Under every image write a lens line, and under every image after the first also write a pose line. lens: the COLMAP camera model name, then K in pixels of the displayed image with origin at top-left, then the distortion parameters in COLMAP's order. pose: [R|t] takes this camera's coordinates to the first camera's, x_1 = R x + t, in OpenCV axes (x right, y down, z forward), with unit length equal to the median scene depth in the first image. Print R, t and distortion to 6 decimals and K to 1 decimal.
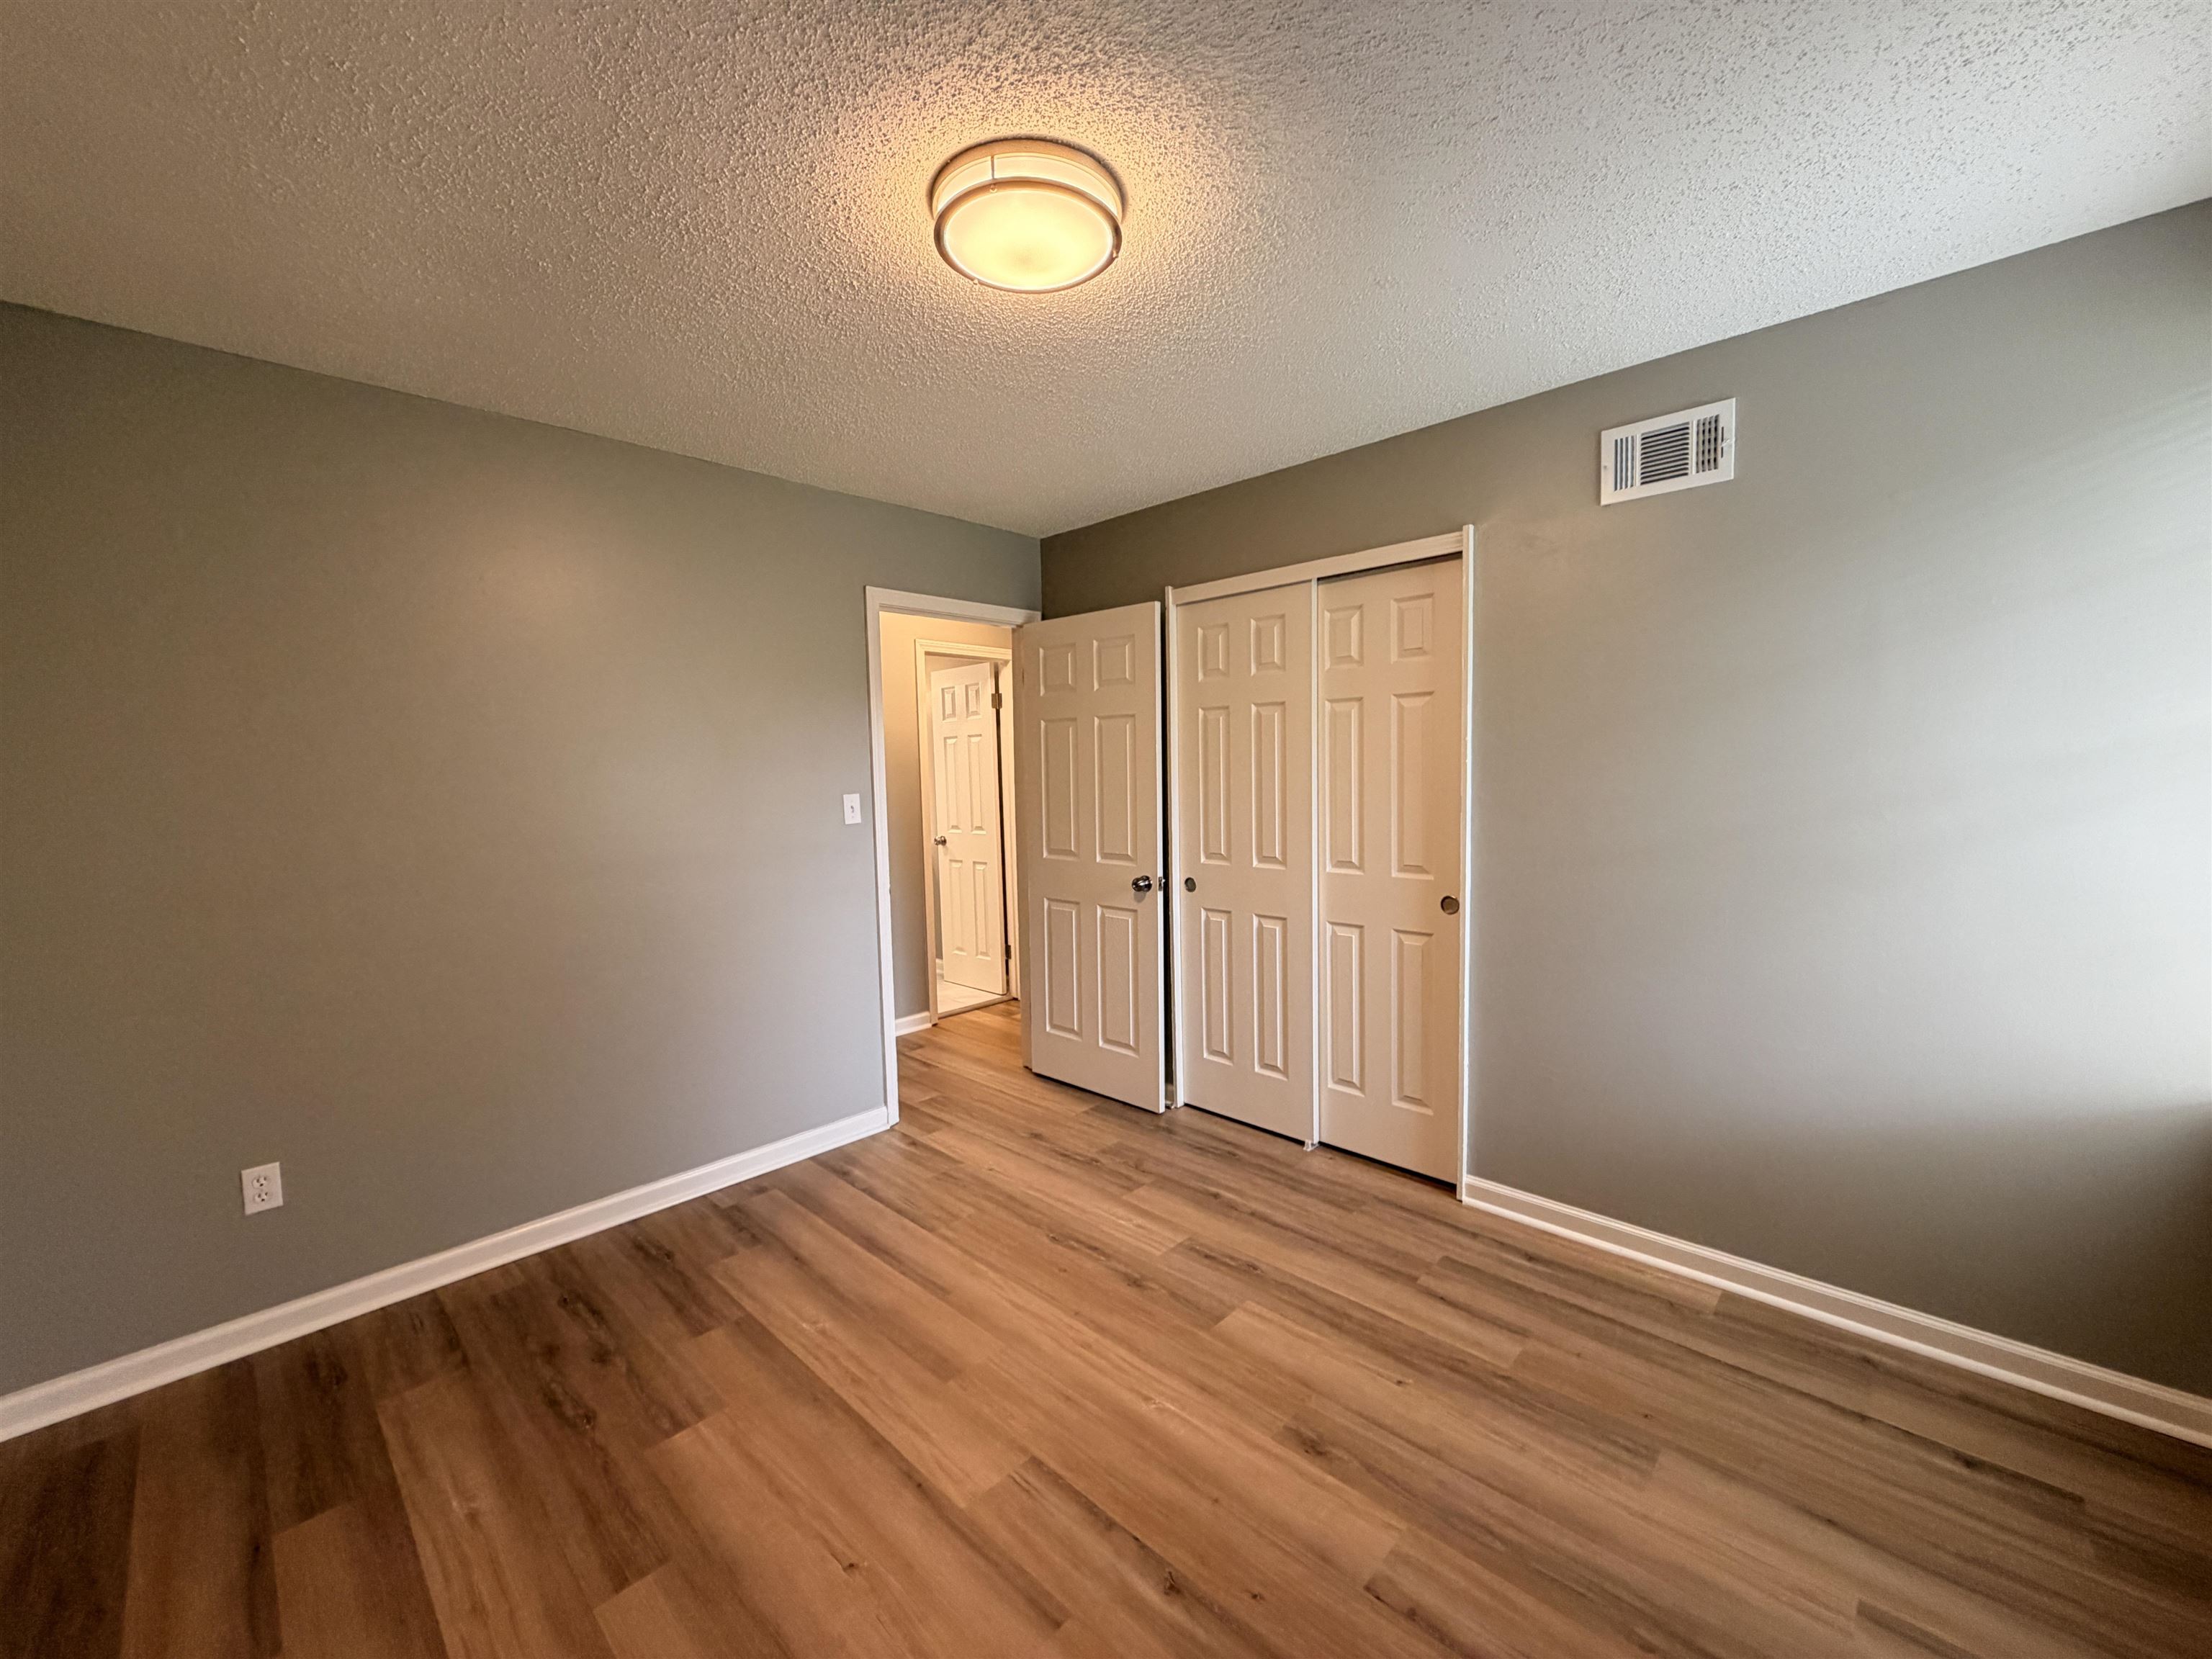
lens RADIAL K [[880.3, 0, 1102.7], [0, 880.3, 829.4], [0, 0, 1]] dist [-0.000222, 0.000257]
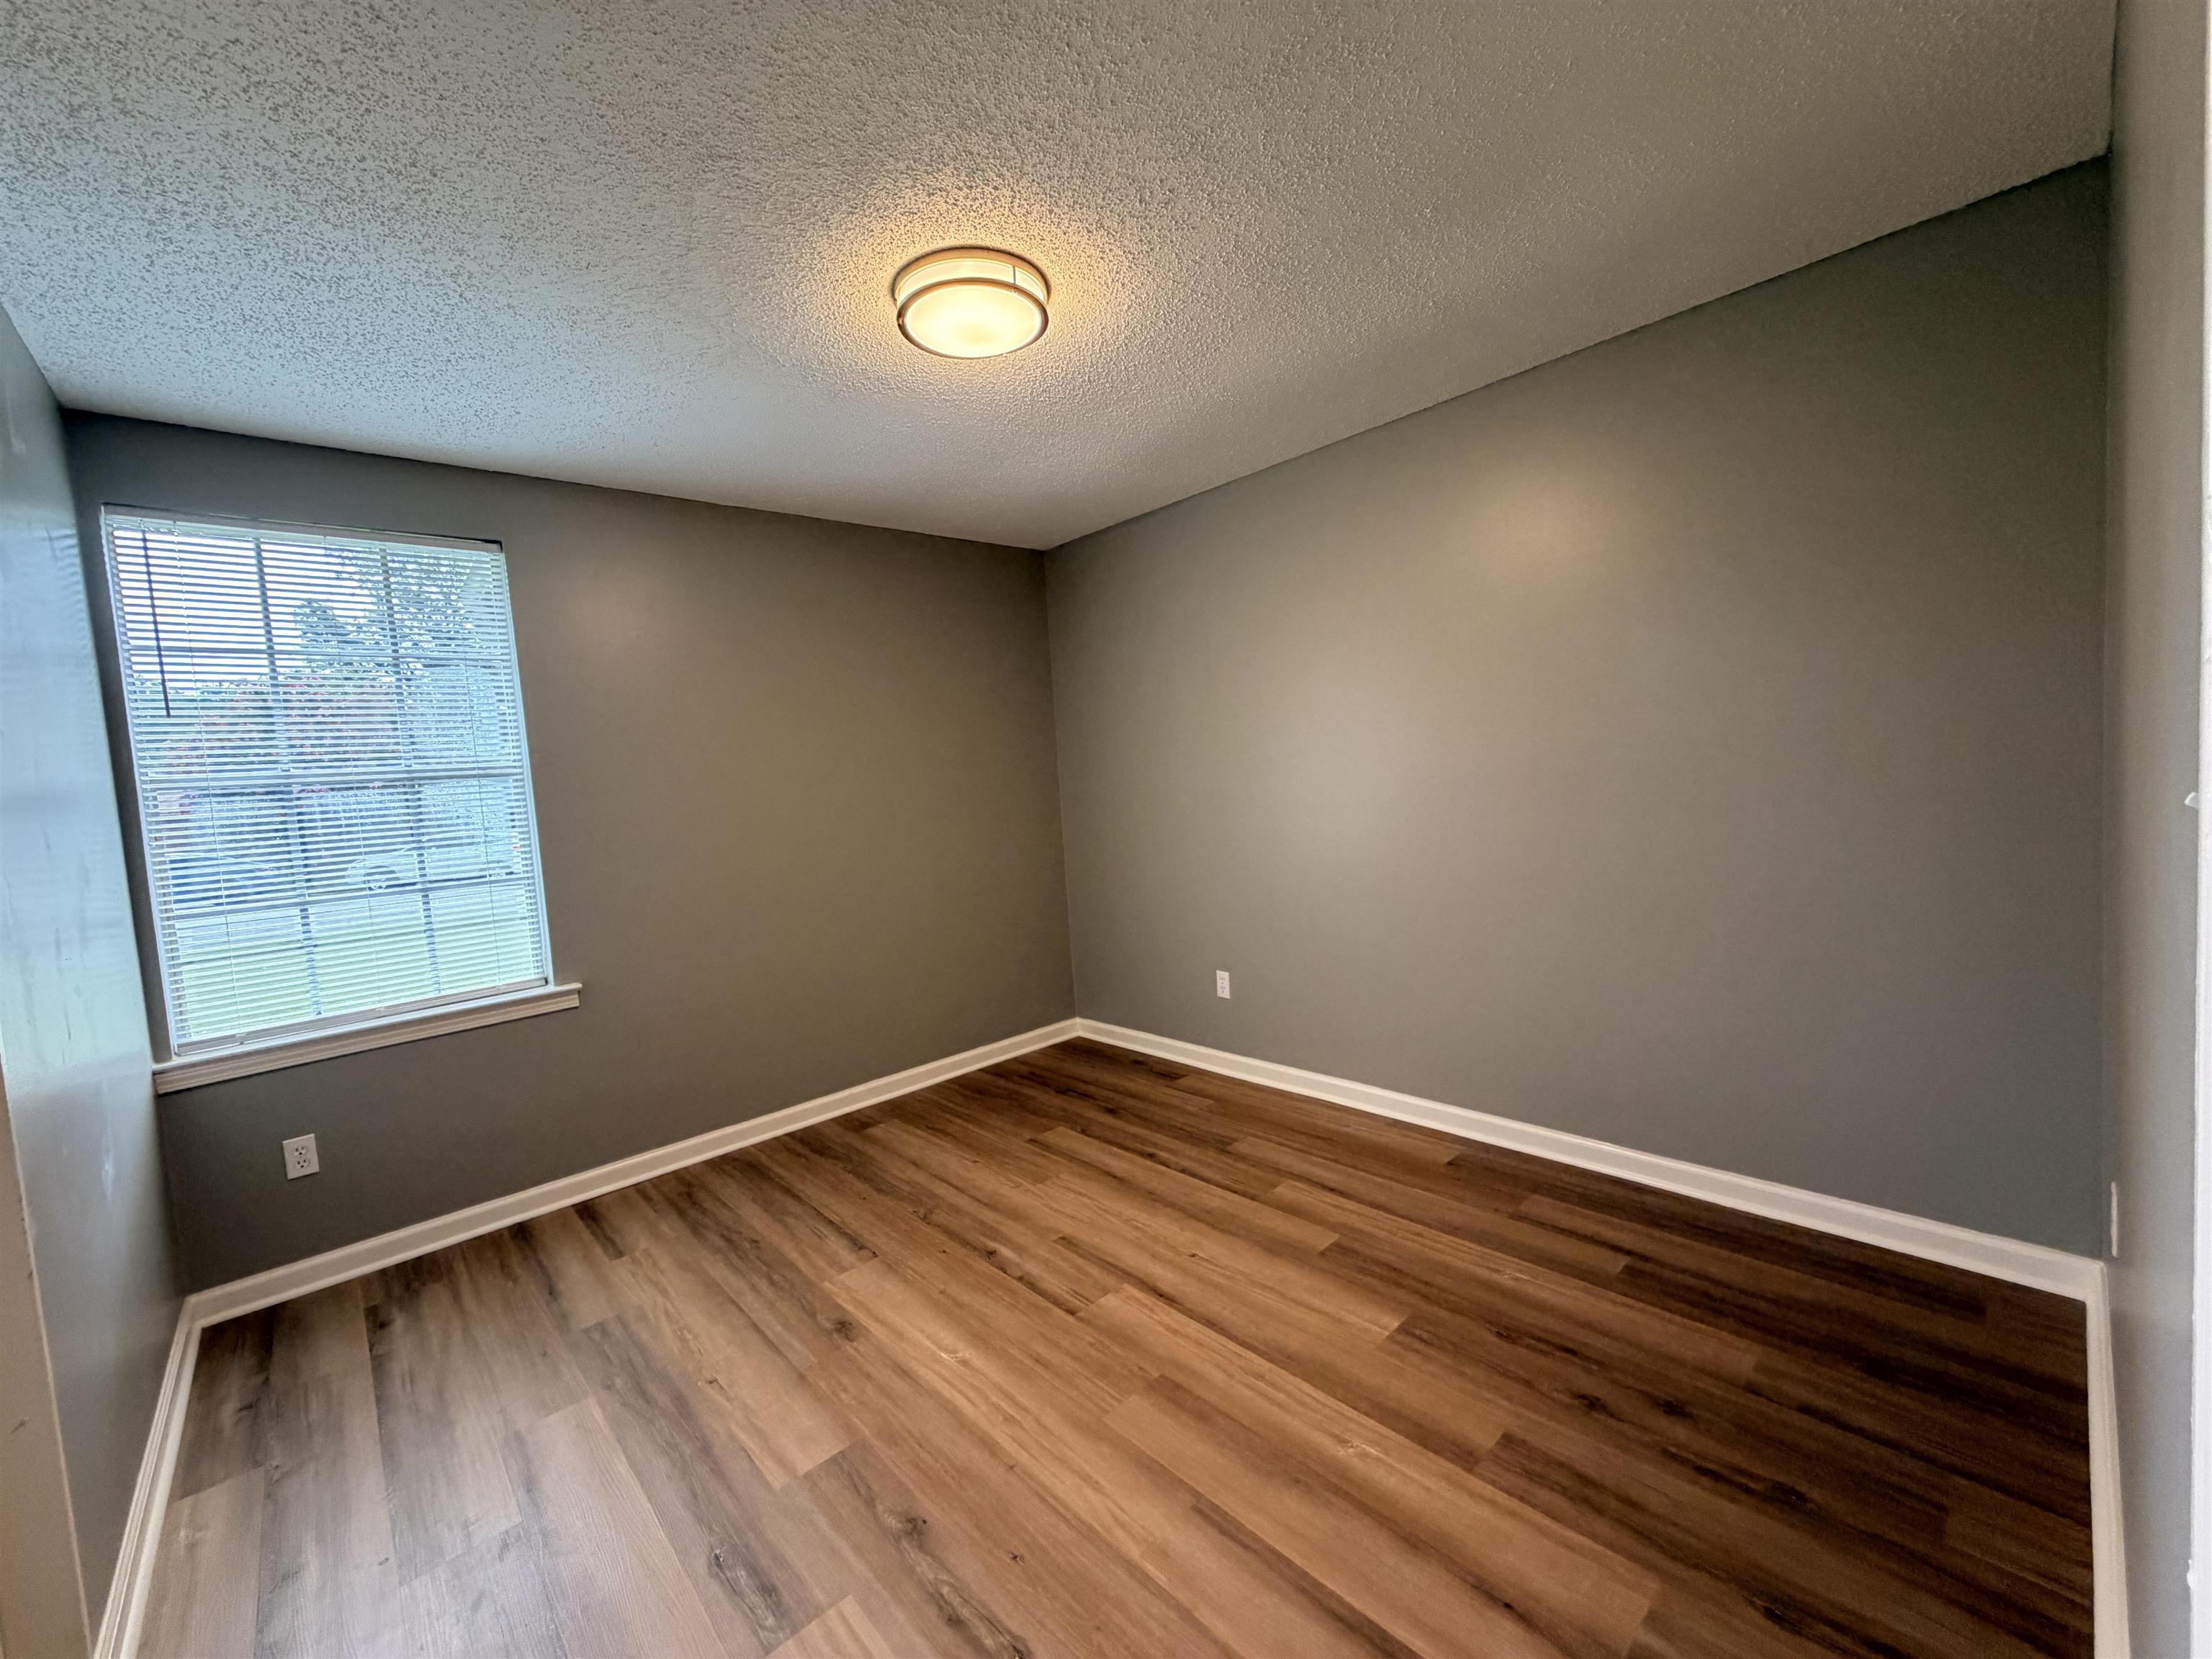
lens RADIAL K [[880.3, 0, 1102.7], [0, 880.3, 829.4], [0, 0, 1]] dist [-0.000222, 0.000257]
pose [[-0.993868, 0.087686, 0.067360, -0.246104], [0.096204, 0.986046, 0.135861, -0.097017], [-0.054507, 0.141508, -0.988435, 1.996487]]
